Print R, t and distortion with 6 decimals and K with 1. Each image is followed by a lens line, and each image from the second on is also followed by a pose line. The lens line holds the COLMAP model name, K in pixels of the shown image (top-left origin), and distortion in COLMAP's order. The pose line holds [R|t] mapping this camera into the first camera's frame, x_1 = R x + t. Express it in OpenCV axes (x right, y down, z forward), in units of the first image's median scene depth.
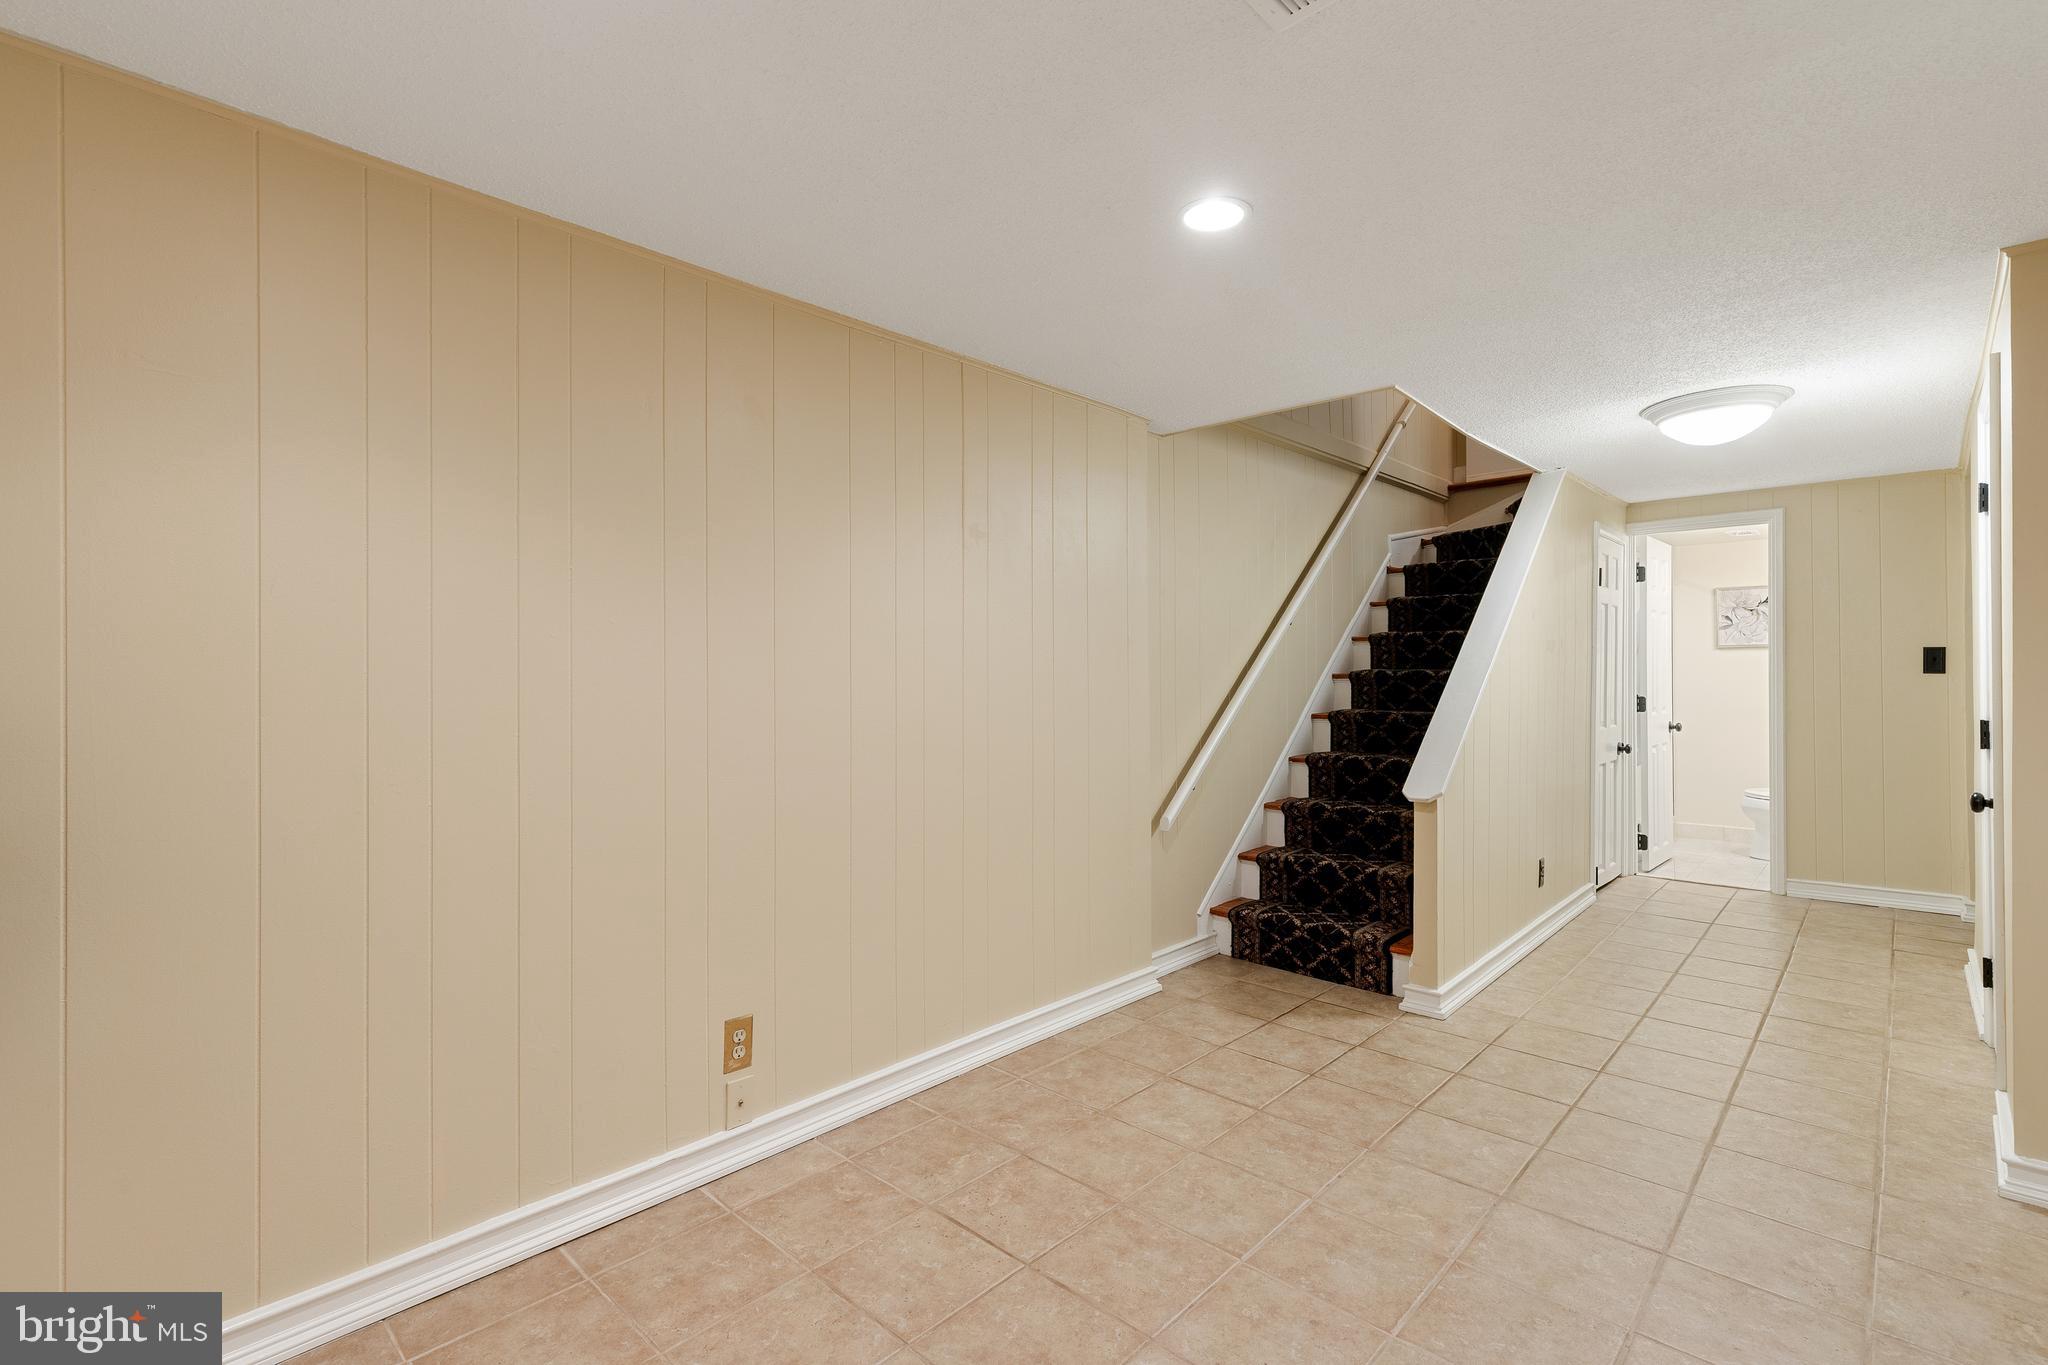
lens RADIAL K [[925.1, 0, 1033.6], [0, 925.1, 674.5], [0, 0, 1]] dist [0.015301, -0.000388]
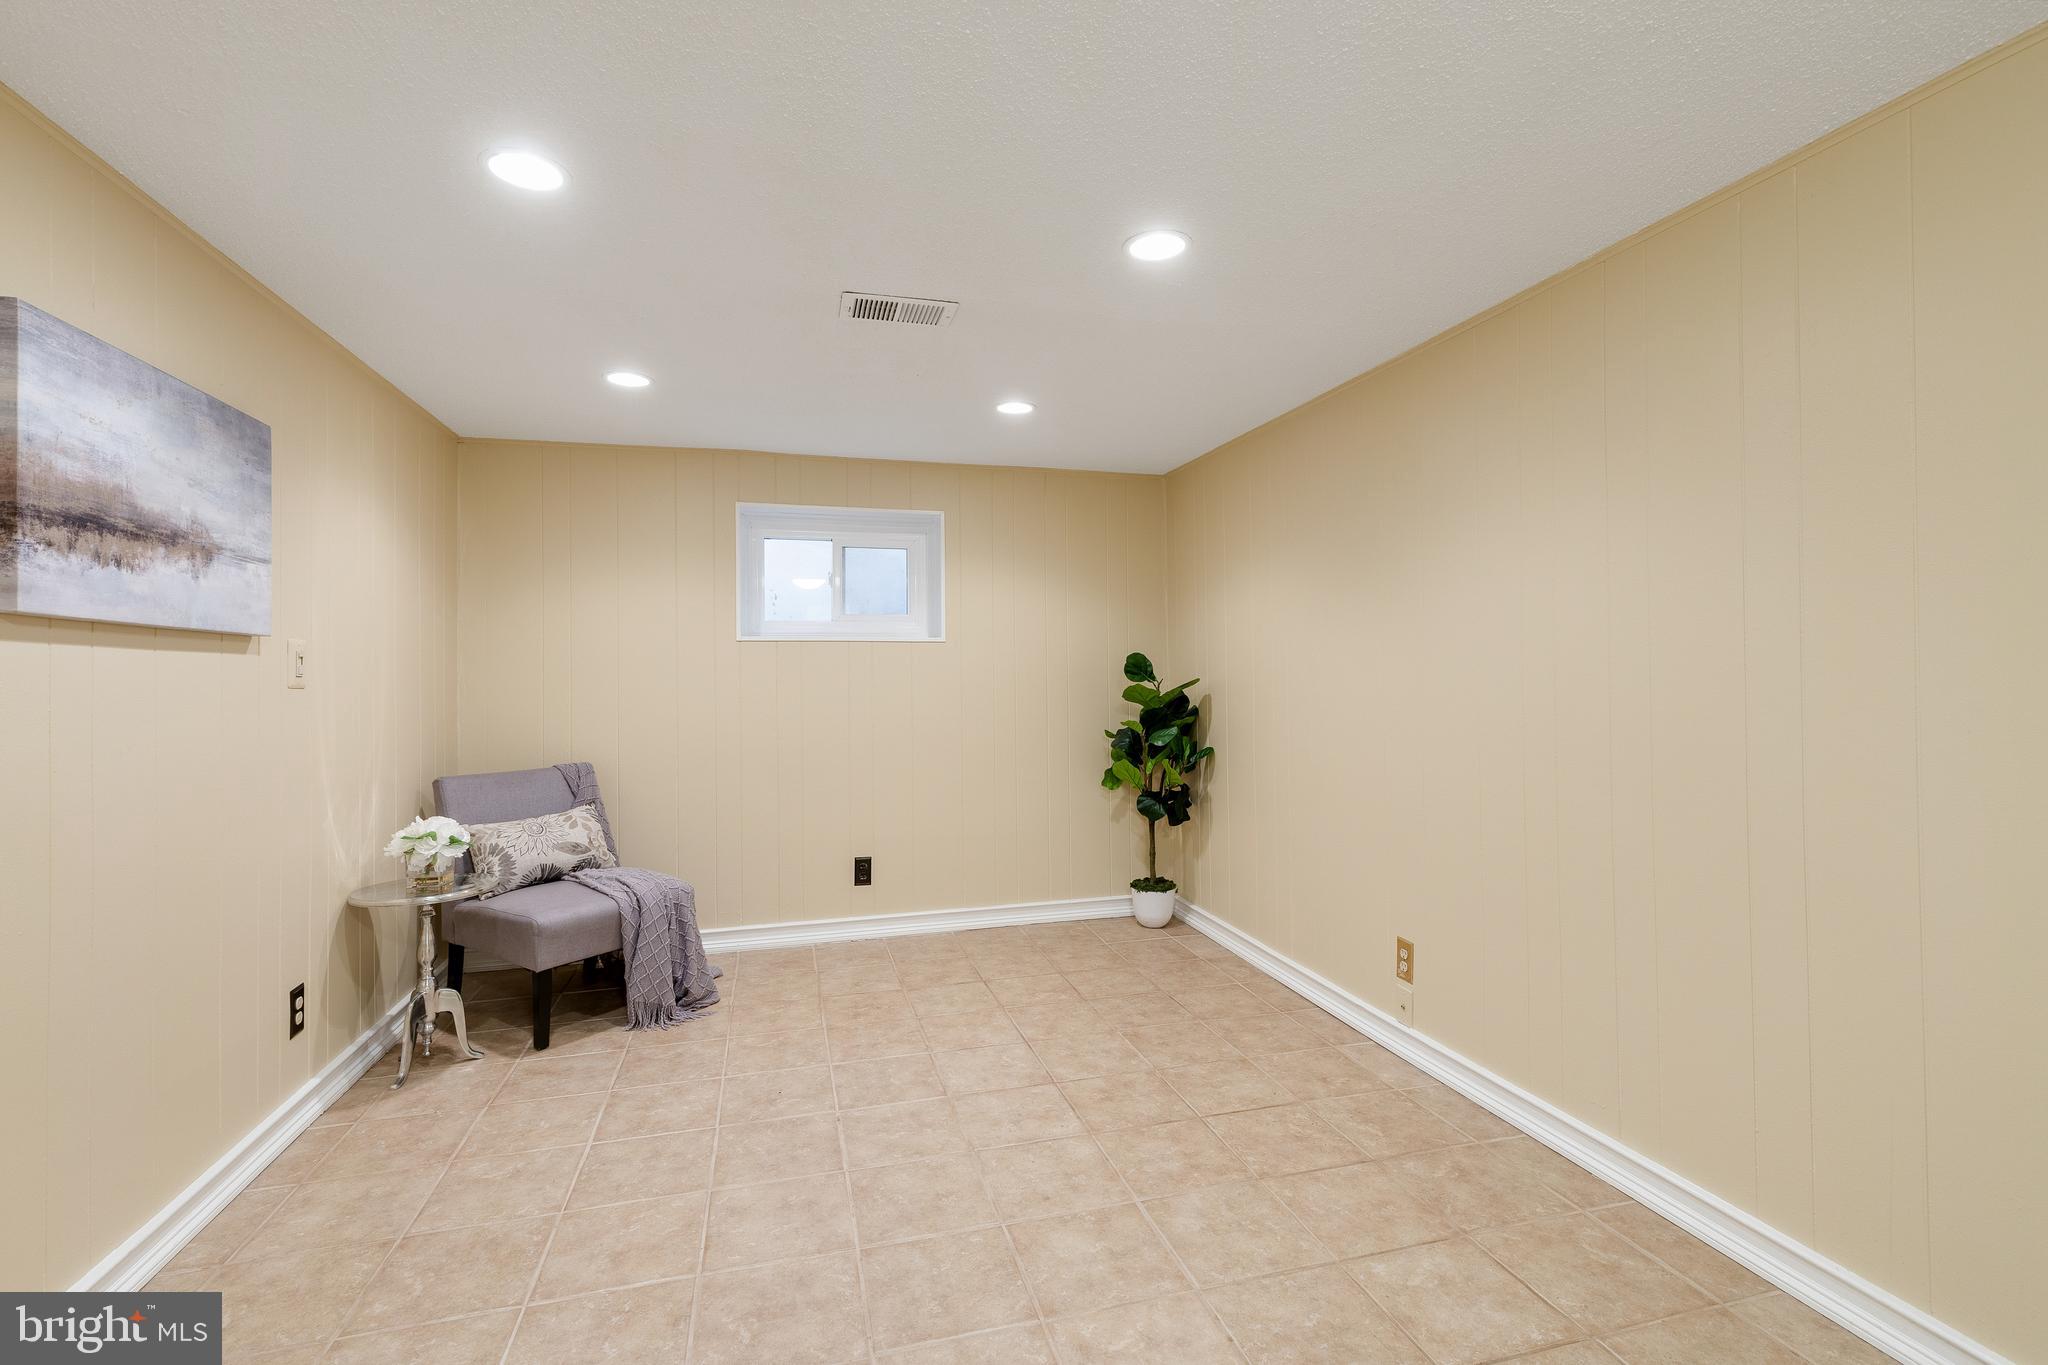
lens RADIAL K [[921.9, 0, 1035.6], [0, 921.9, 673.0], [0, 0, 1]] dist [0.002052, 0.000287]
pose [[-0.509925, 0.006298, -0.860196, 0.838914], [0.008199, 0.999963, 0.002461, 0.001112], [0.860180, -0.005798, -0.509958, 1.003539]]
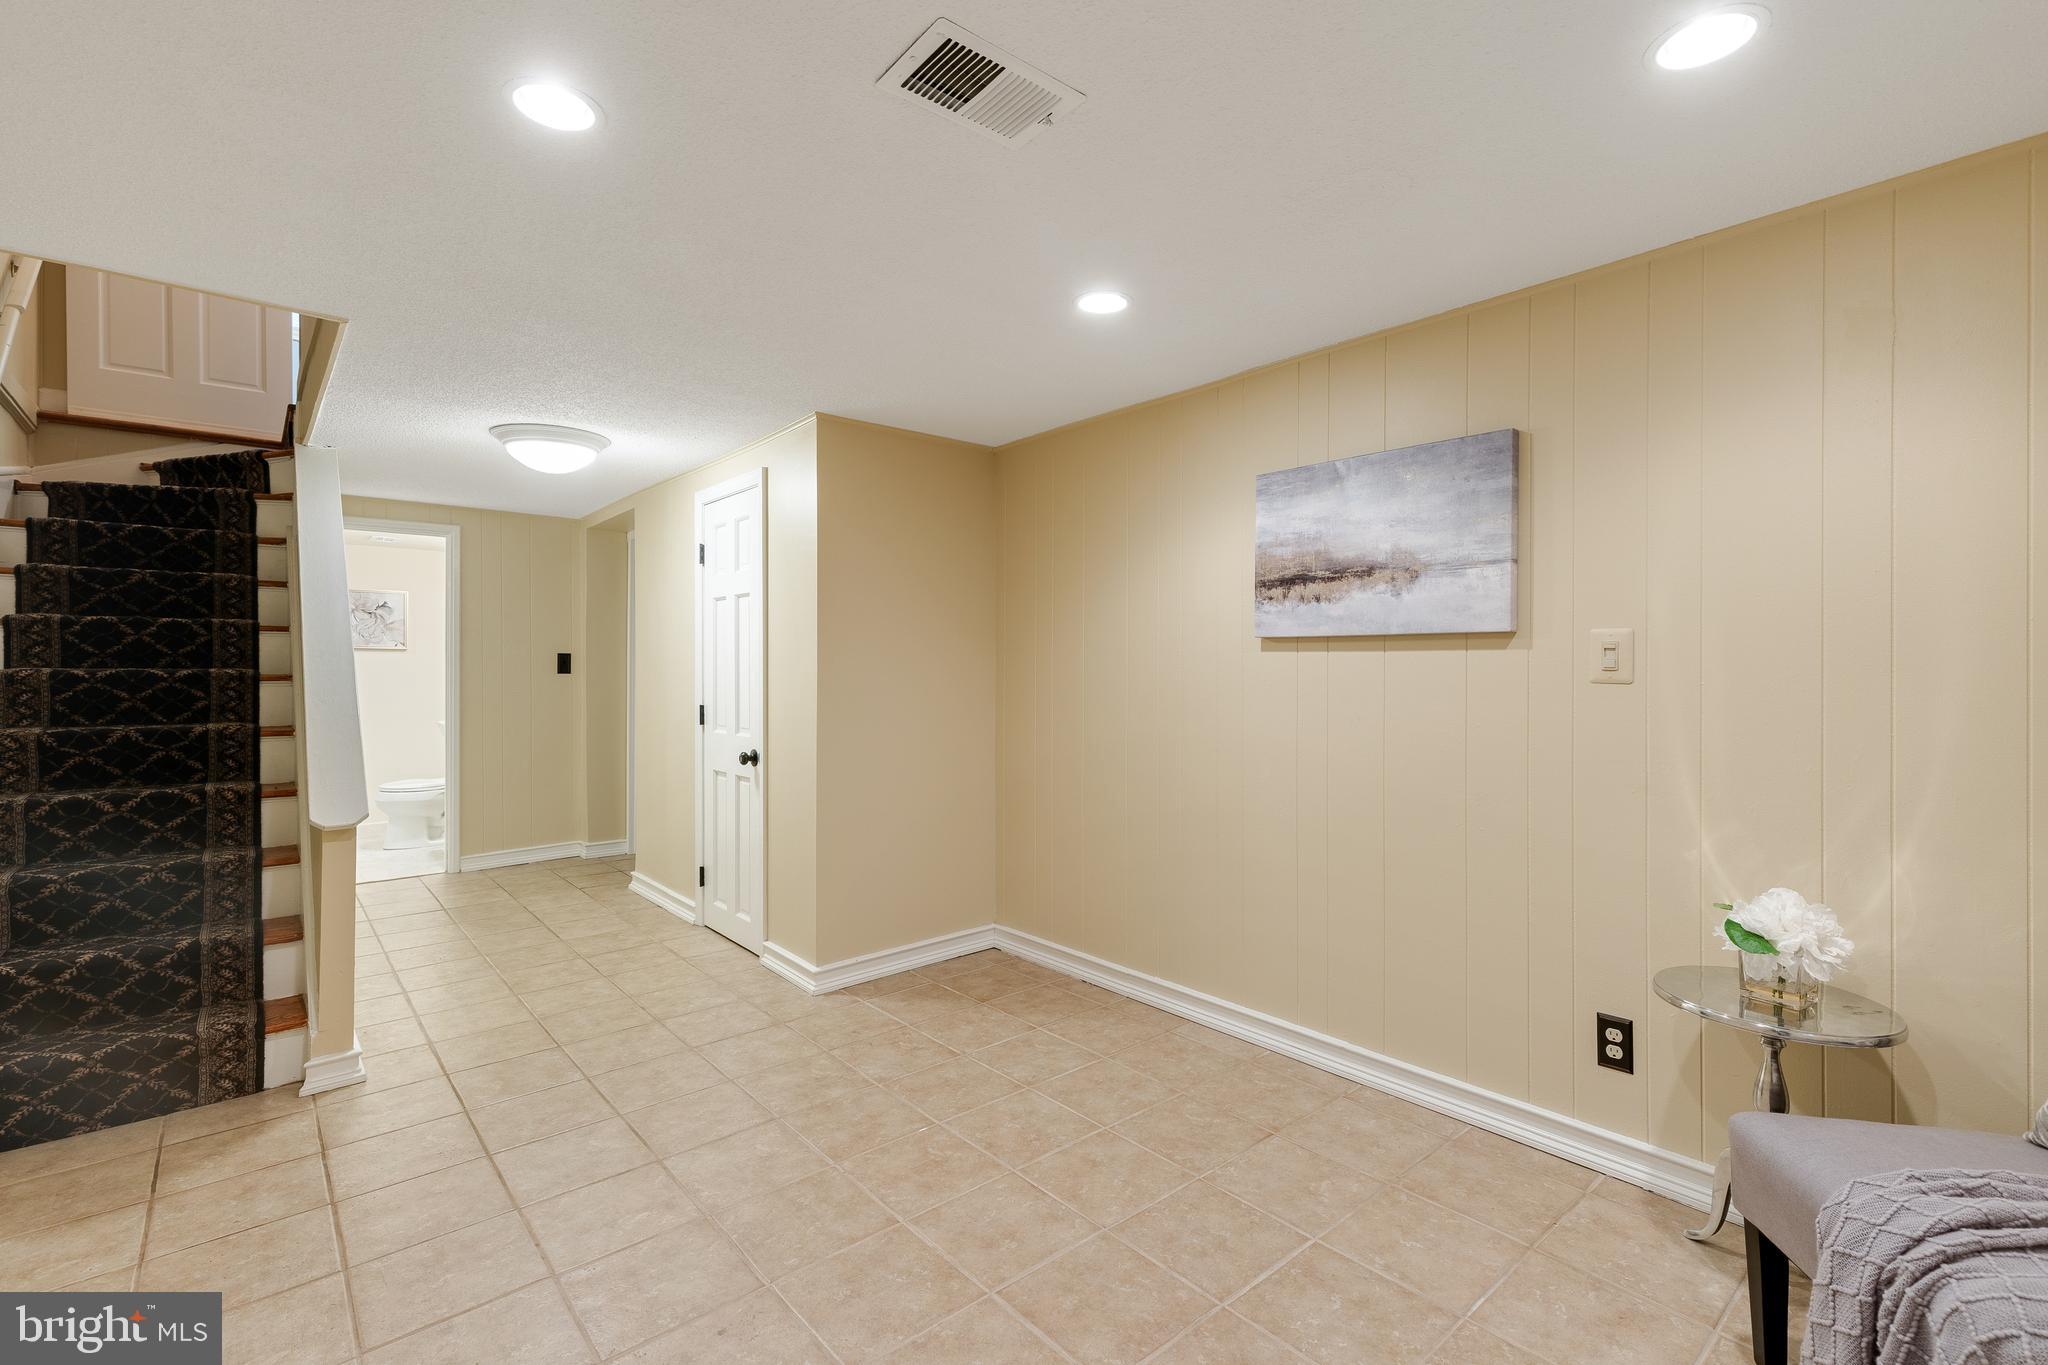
lens RADIAL K [[921.9, 0, 1035.6], [0, 921.9, 673.0], [0, 0, 1]] dist [0.002052, 0.000287]
pose [[0.100651, 0.000658, 0.994922, -0.393751], [0.003318, 0.999994, -0.000997, 0.002264], [-0.994916, 0.003402, 0.100649, 0.357335]]
